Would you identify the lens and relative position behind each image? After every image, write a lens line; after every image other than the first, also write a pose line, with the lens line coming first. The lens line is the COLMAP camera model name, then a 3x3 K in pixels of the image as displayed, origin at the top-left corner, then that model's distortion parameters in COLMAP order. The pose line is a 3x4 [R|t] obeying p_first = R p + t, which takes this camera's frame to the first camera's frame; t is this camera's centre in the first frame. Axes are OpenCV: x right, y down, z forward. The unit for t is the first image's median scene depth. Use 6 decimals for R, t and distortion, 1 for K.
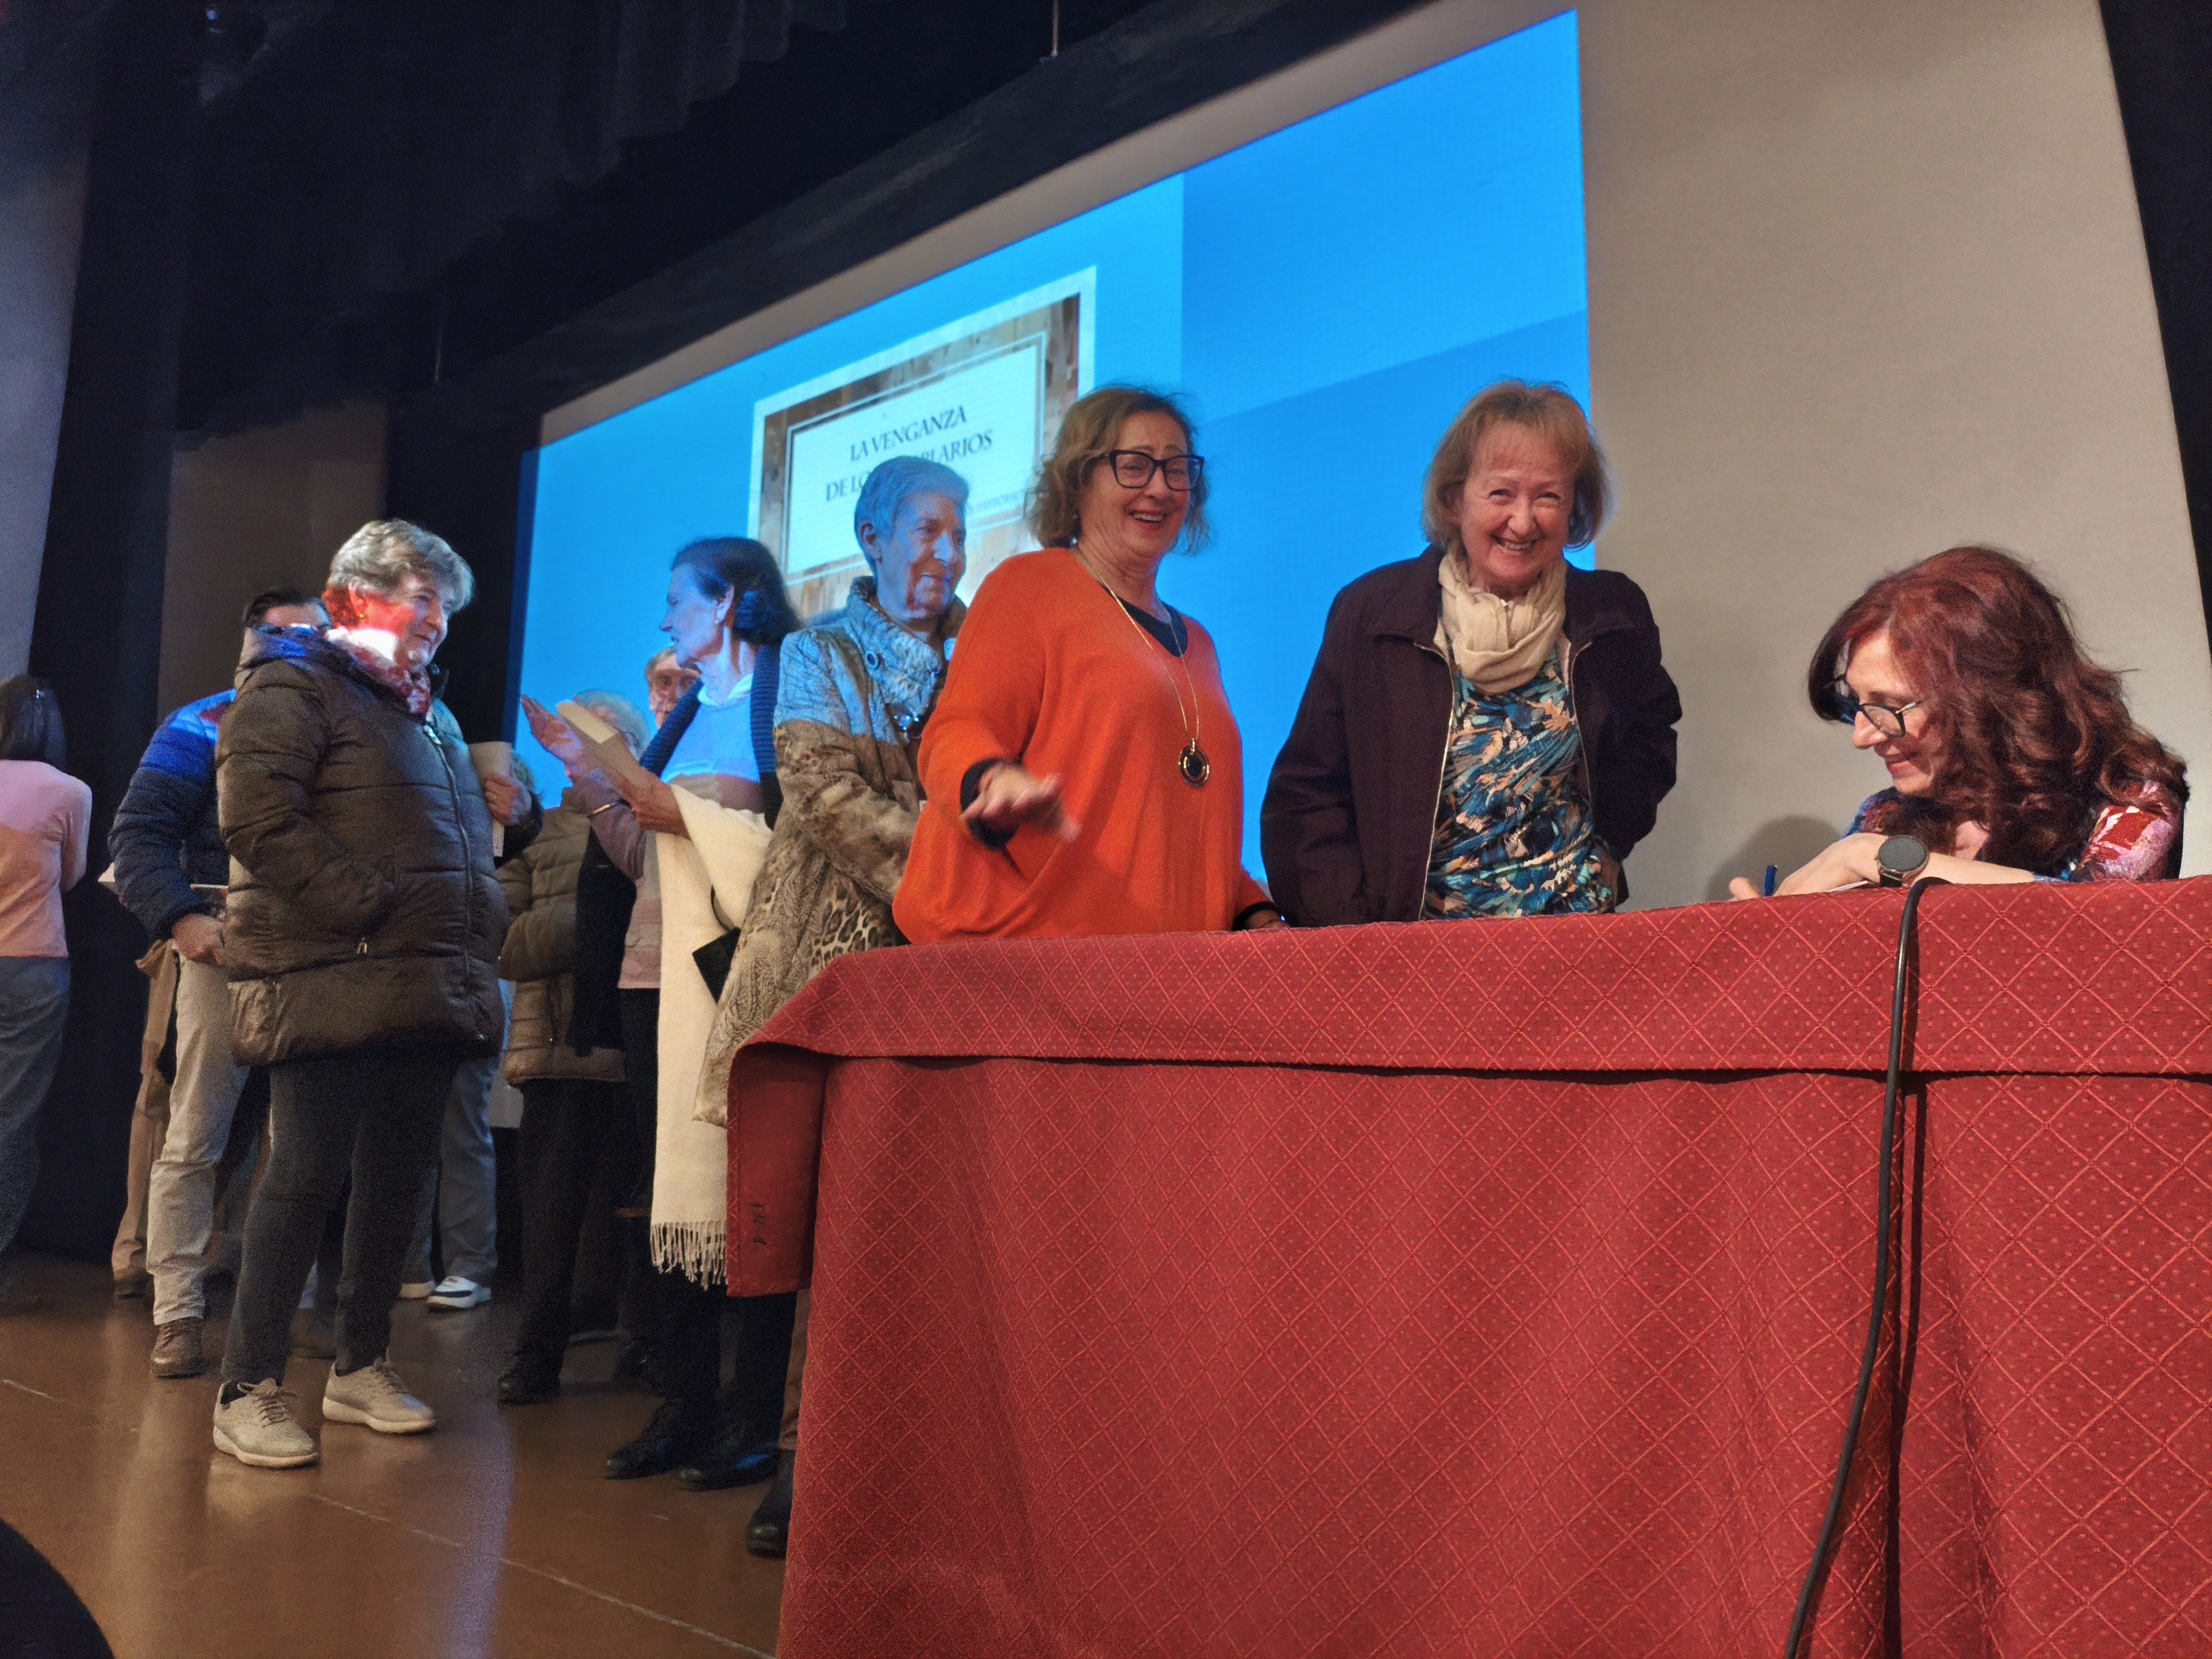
lens RADIAL K [[1714.2, 0, 1073.1], [0, 1714.2, 835.9], [0, 0, 1]] dist [0.062168, -0.125436]
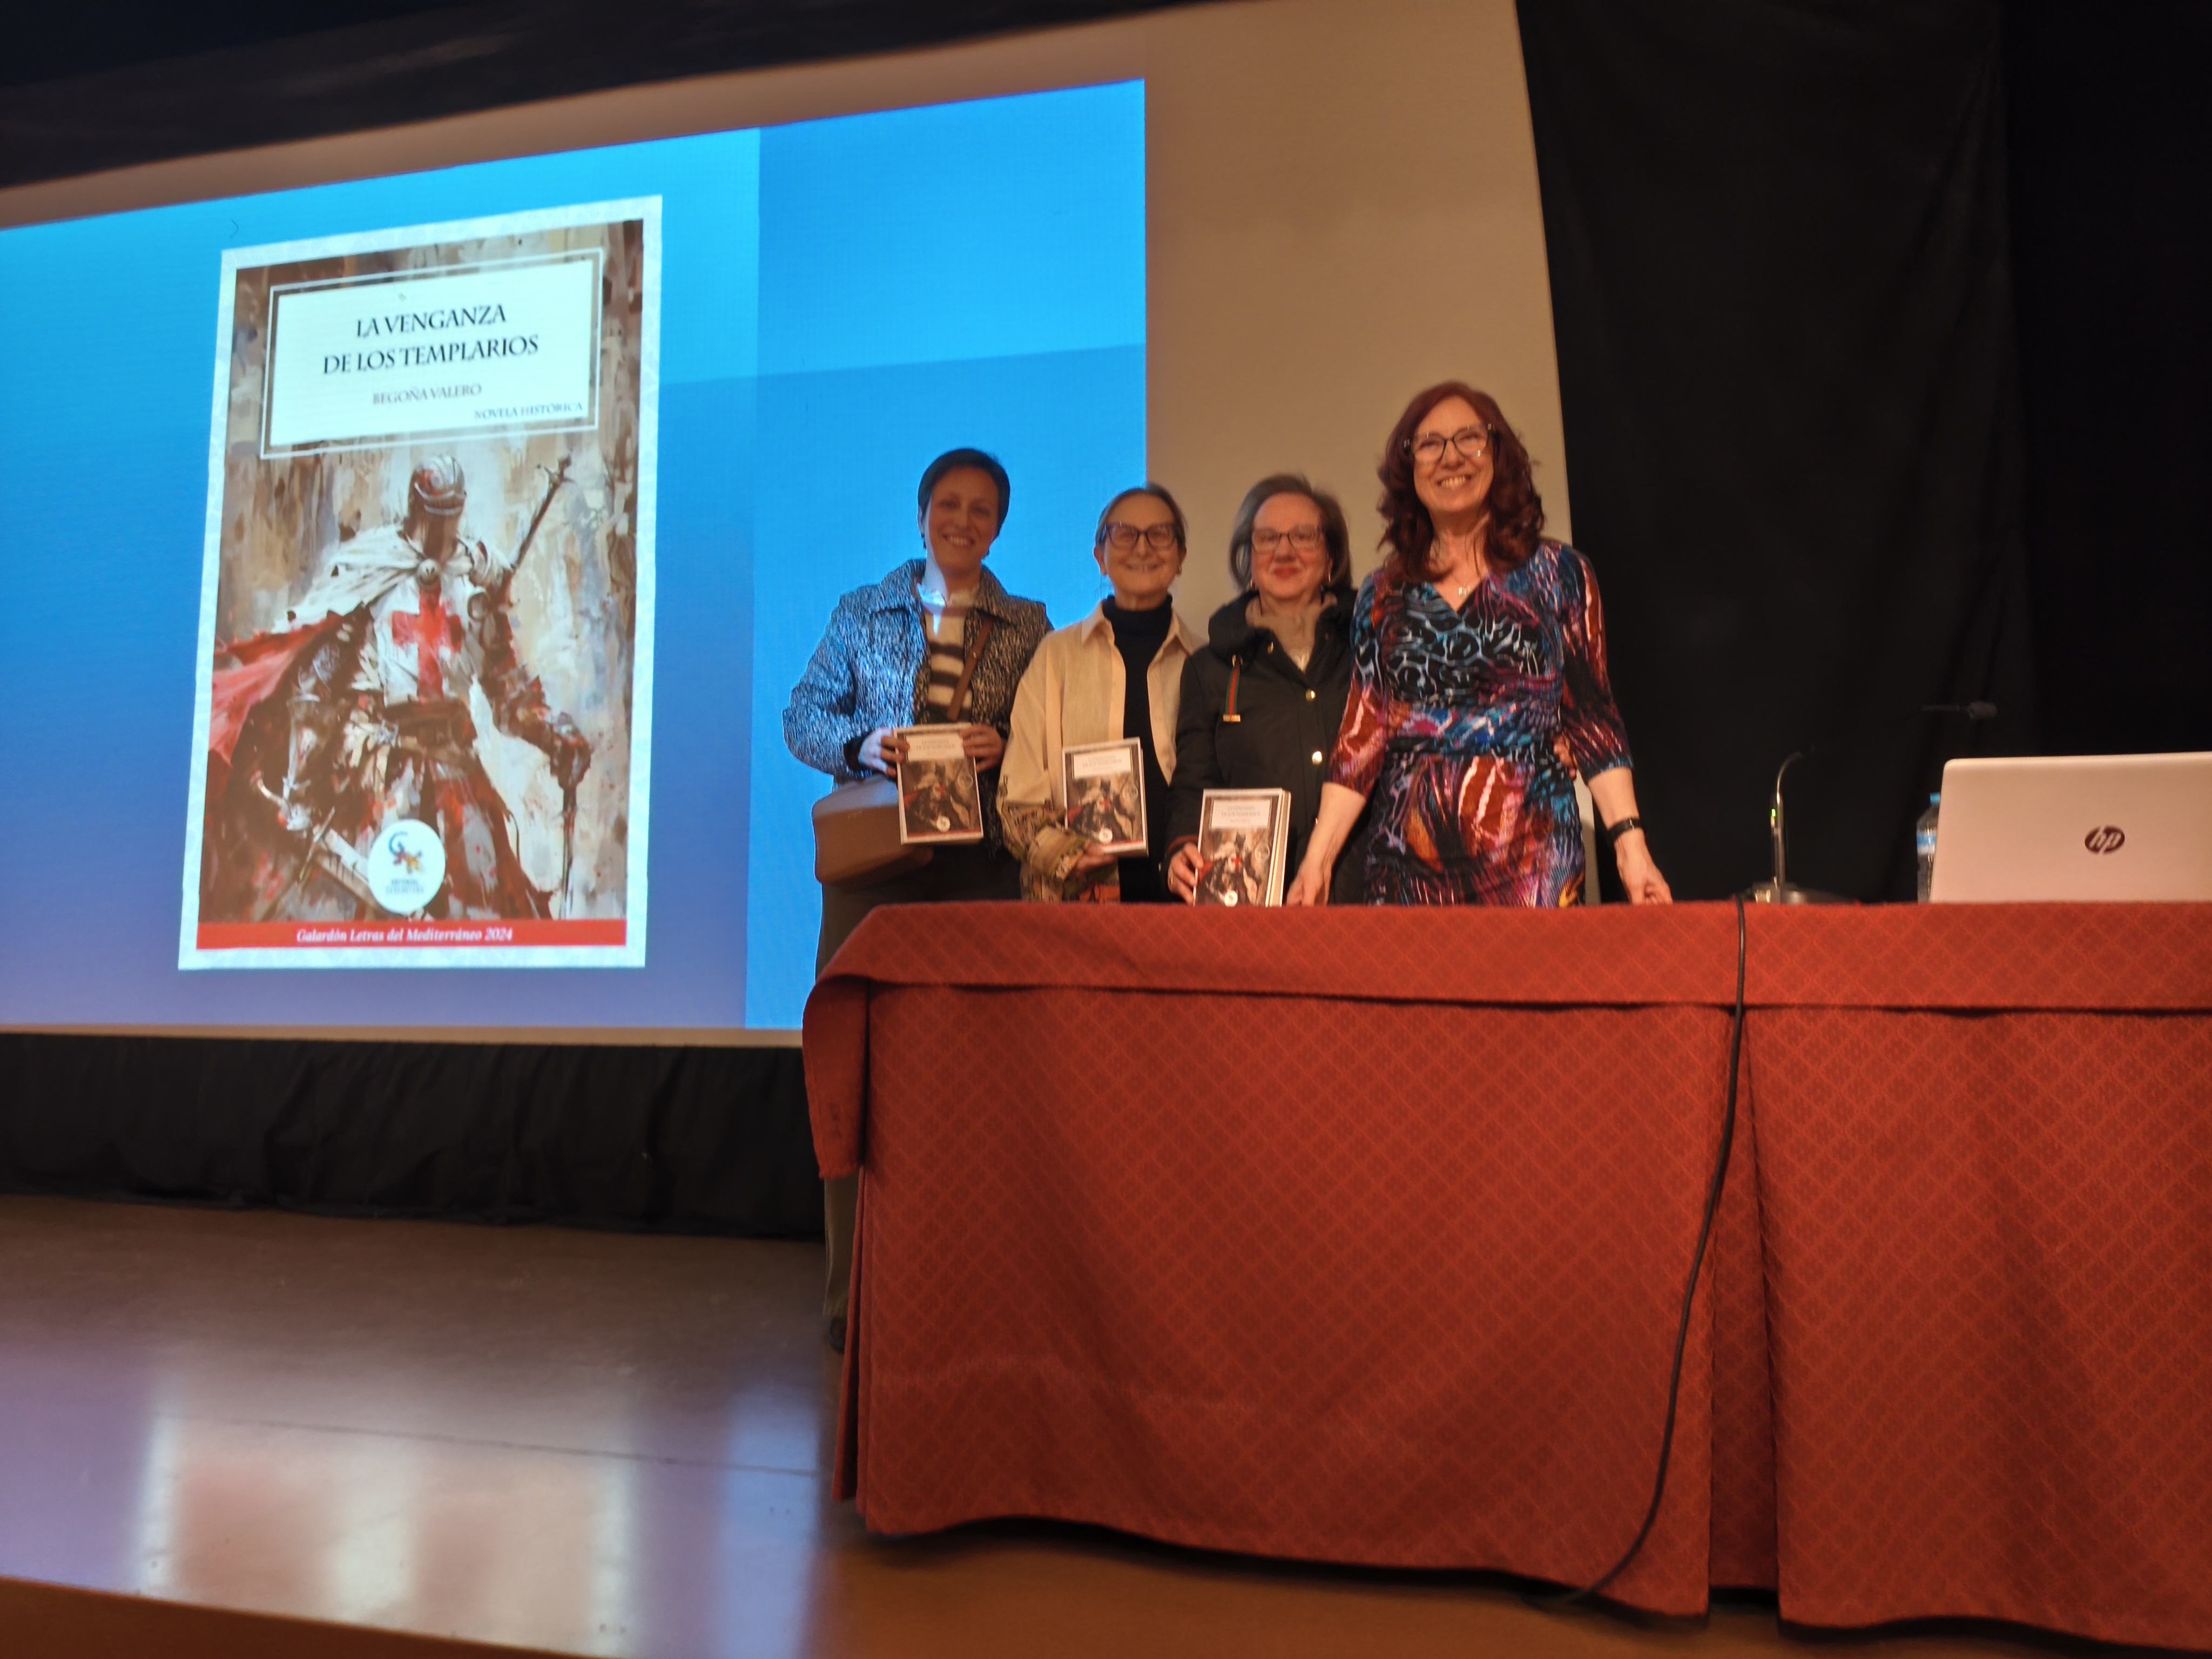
lens RADIAL K [[1714.2, 0, 1073.1], [0, 1714.2, 835.9], [0, 0, 1]] dist [0.062168, -0.125436]
pose [[0.894621, 0.017018, 0.446503, -0.603841], [-0.052638, 0.996330, 0.067491, -0.080147], [-0.443715, -0.083881, 0.892233, -0.194365]]
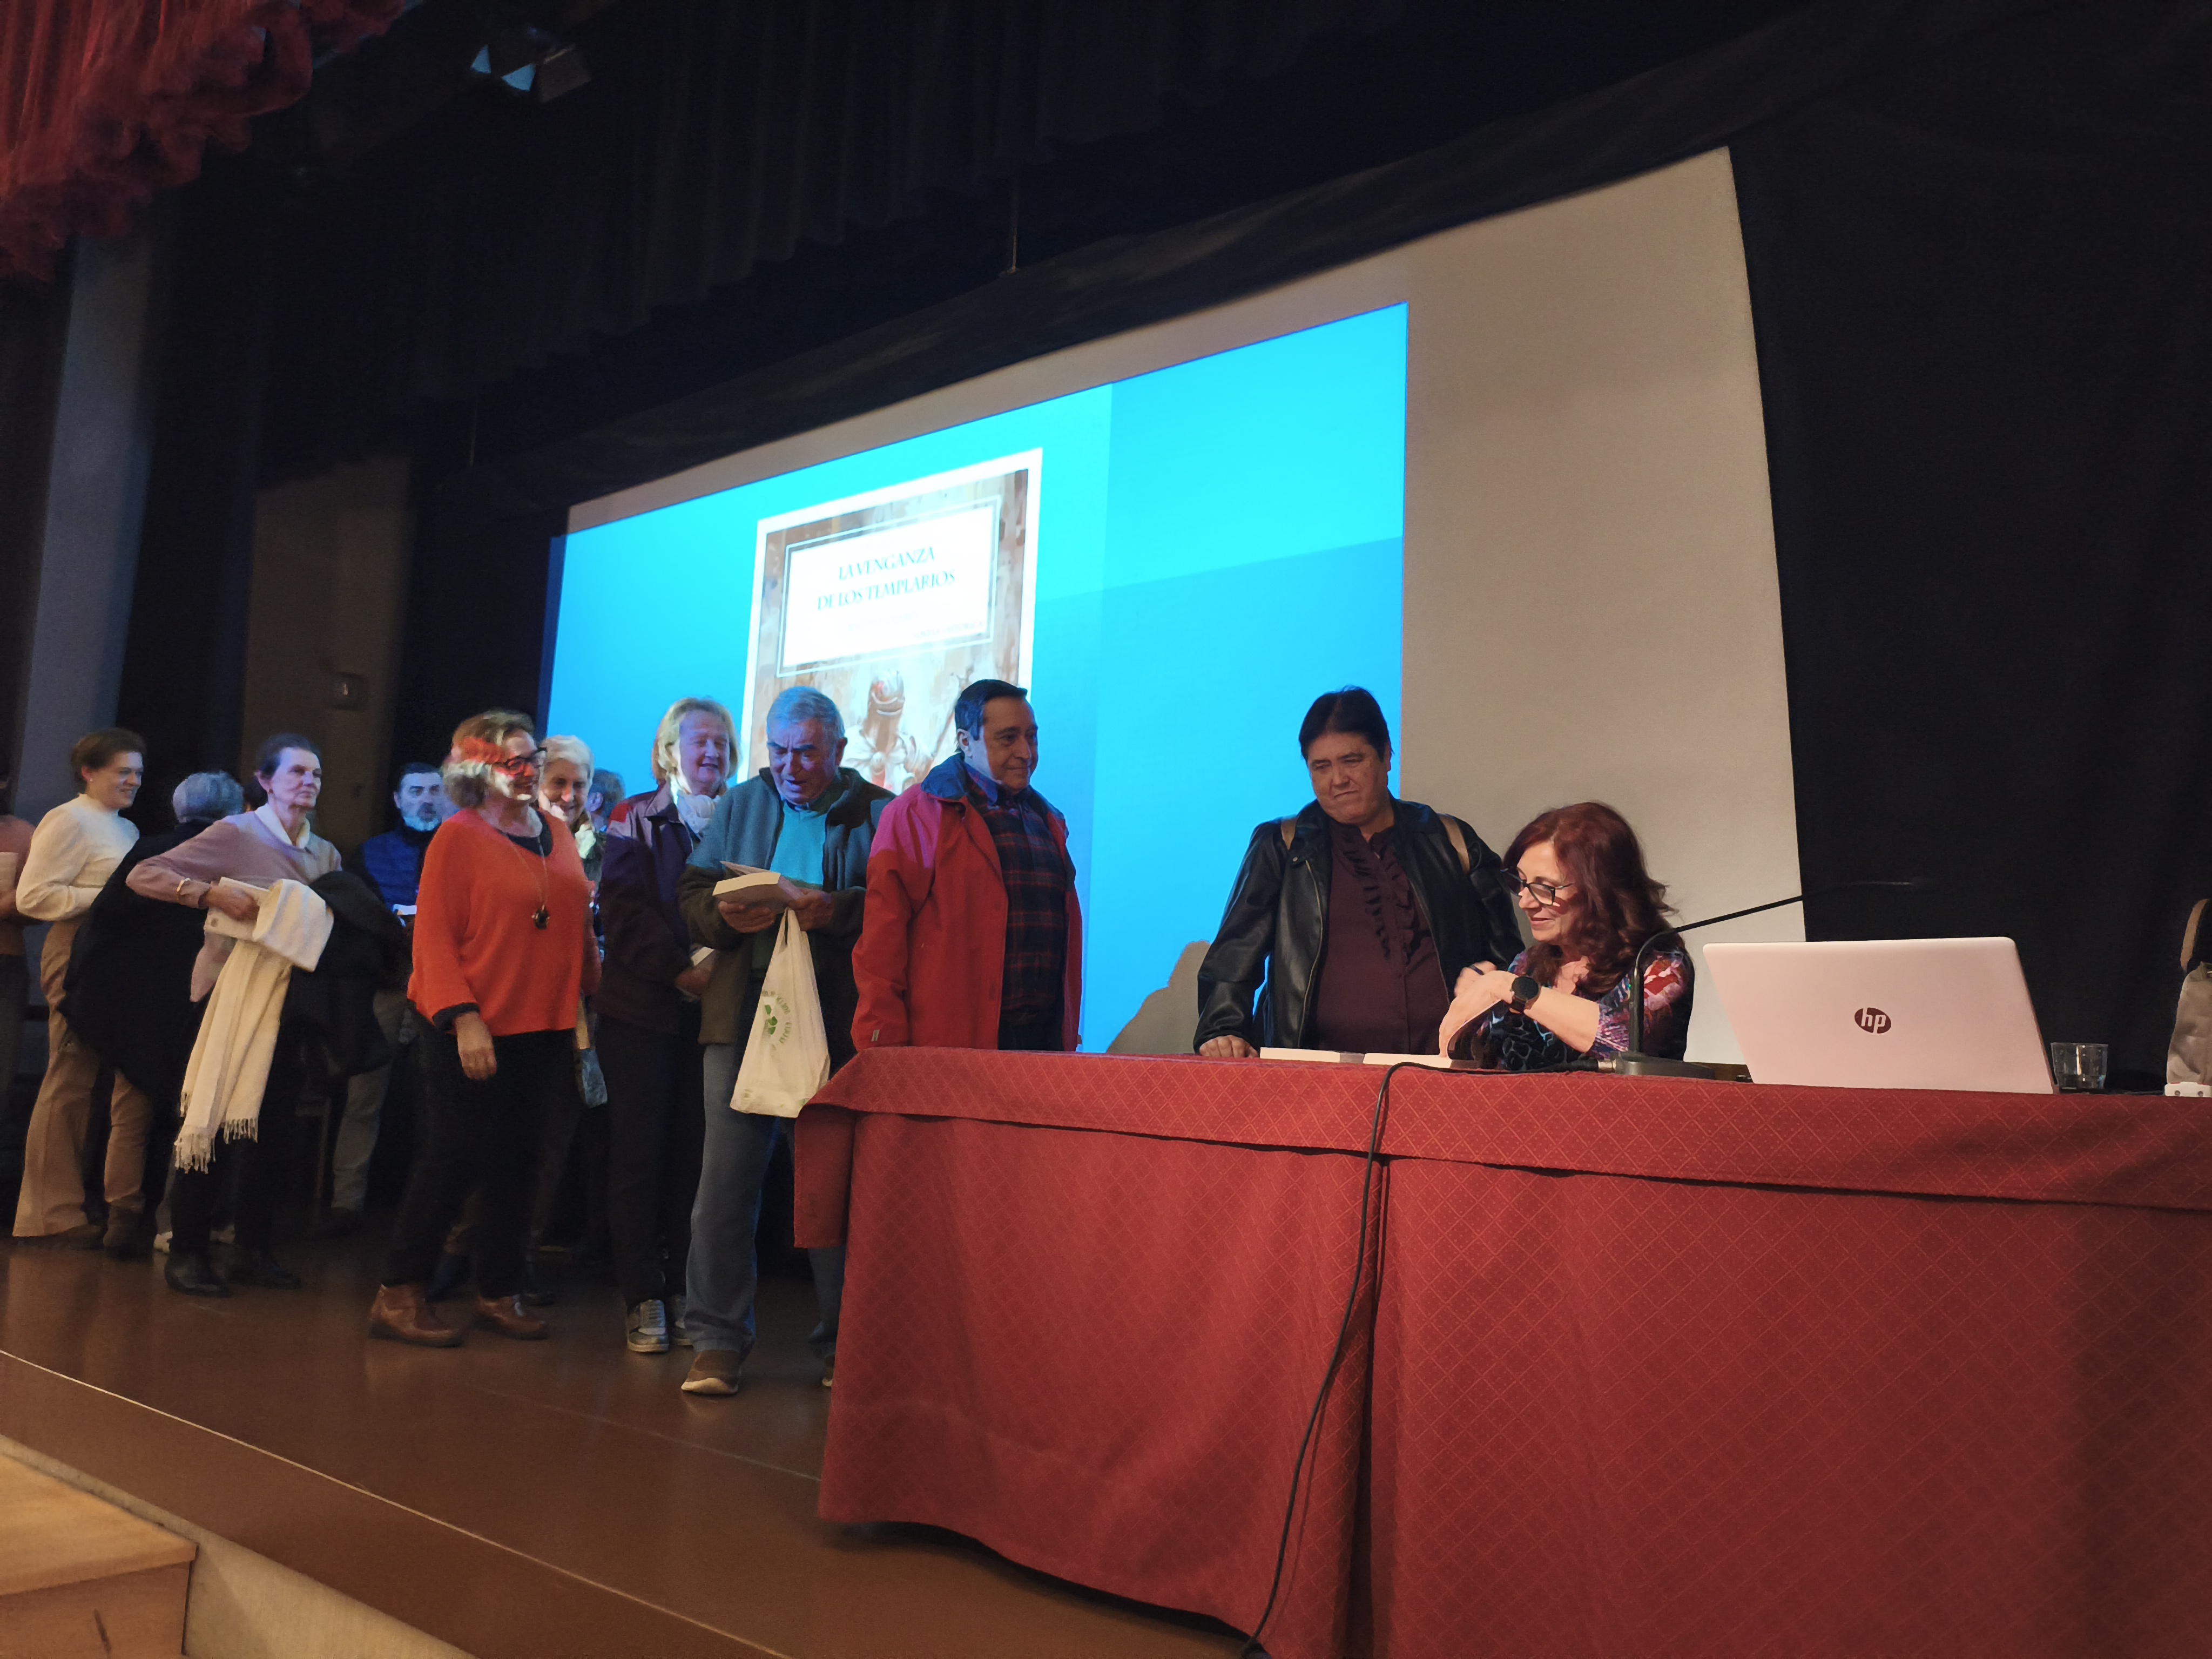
lens RADIAL K [[1714.2, 0, 1073.1], [0, 1714.2, 835.9], [0, 0, 1]] dist [0.062168, -0.125436]
pose [[0.998955, 0.029666, 0.034764, 0.002577], [-0.030178, 0.999442, 0.014323, -0.177110], [-0.034320, -0.015357, 0.999293, -0.717670]]
